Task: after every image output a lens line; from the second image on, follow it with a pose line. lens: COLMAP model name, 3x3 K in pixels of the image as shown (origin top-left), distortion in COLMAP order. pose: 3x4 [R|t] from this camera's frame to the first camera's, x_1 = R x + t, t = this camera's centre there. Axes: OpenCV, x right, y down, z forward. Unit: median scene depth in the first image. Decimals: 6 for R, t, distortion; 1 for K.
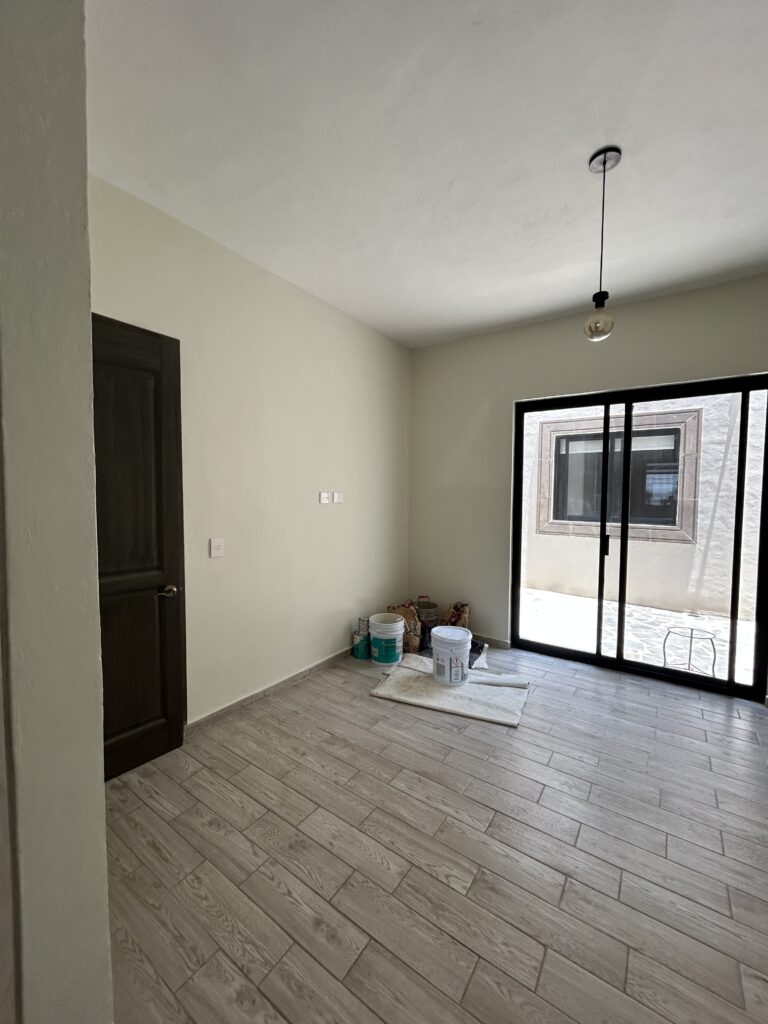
lens RADIAL K [[409.5, 0, 384.0], [0, 409.5, 512.0], [0, 0, 1]] dist [-0.007534, 0.000359]
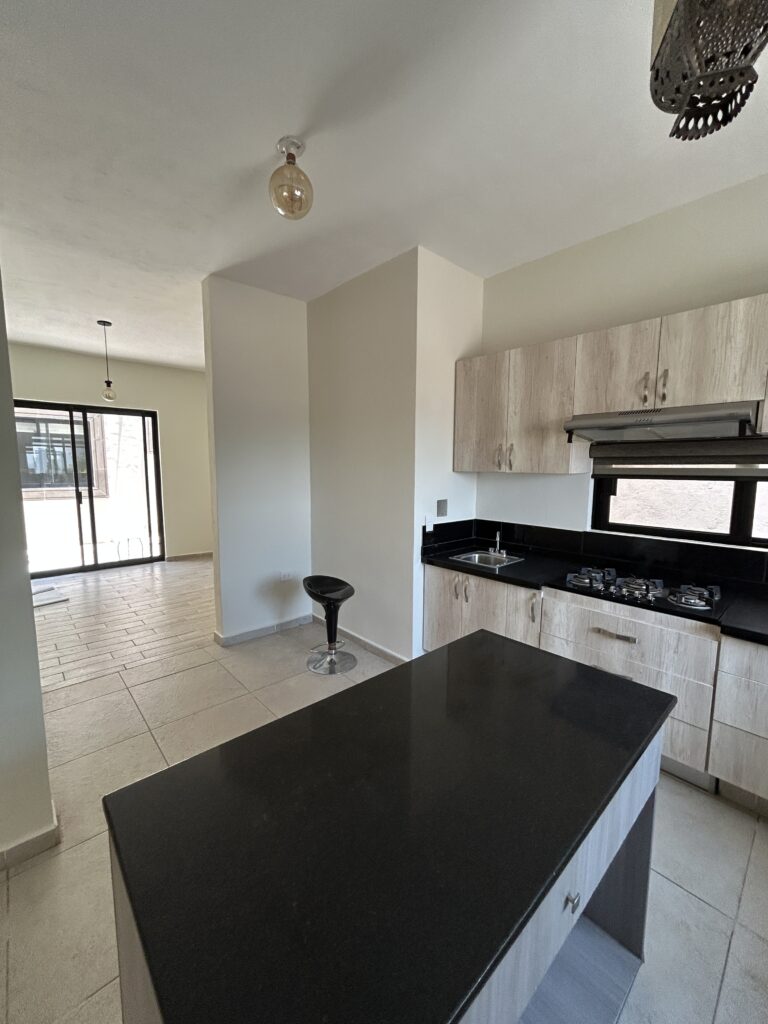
lens RADIAL K [[409.5, 0, 384.0], [0, 409.5, 512.0], [0, 0, 1]] dist [-0.007534, 0.000359]
pose [[0.211634, -0.118144, 0.970182, -0.870163], [0.043188, 0.992828, 0.111481, 0.006028], [-0.976394, 0.018307, 0.215218, -0.595975]]
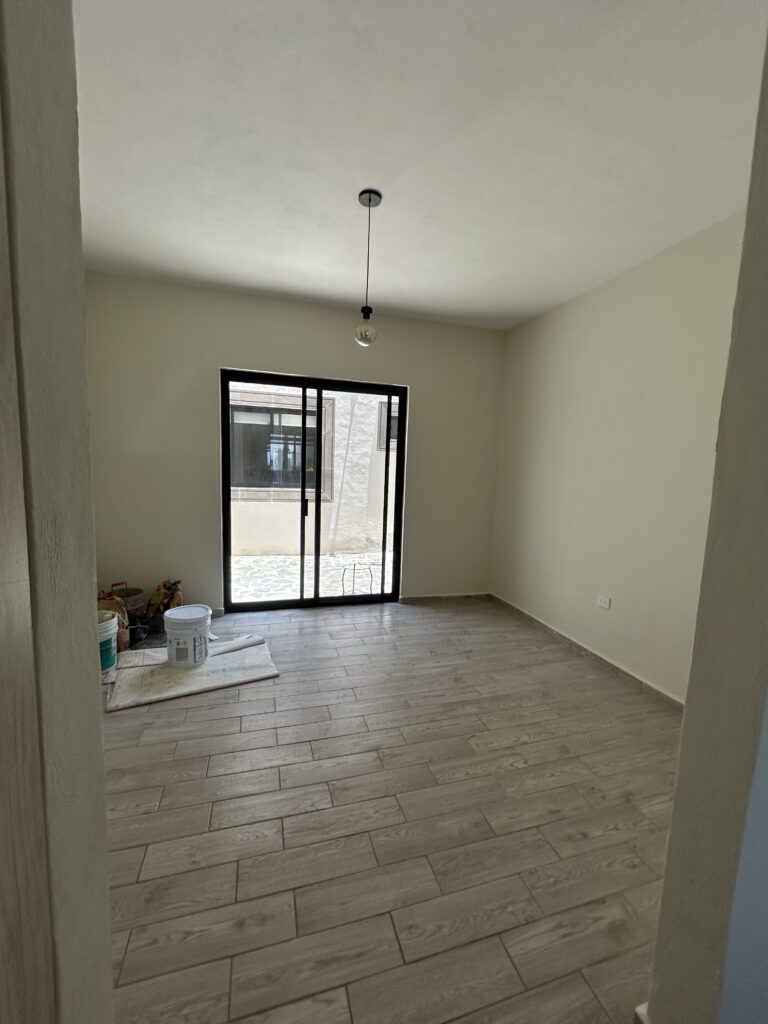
lens RADIAL K [[409.5, 0, 384.0], [0, 409.5, 512.0], [0, 0, 1]] dist [-0.007534, 0.000359]
pose [[0.615270, -0.074825, 0.784757, -0.281492], [0.006426, 0.995928, 0.089921, -0.013509], [-0.788290, -0.050283, 0.613246, 0.091061]]
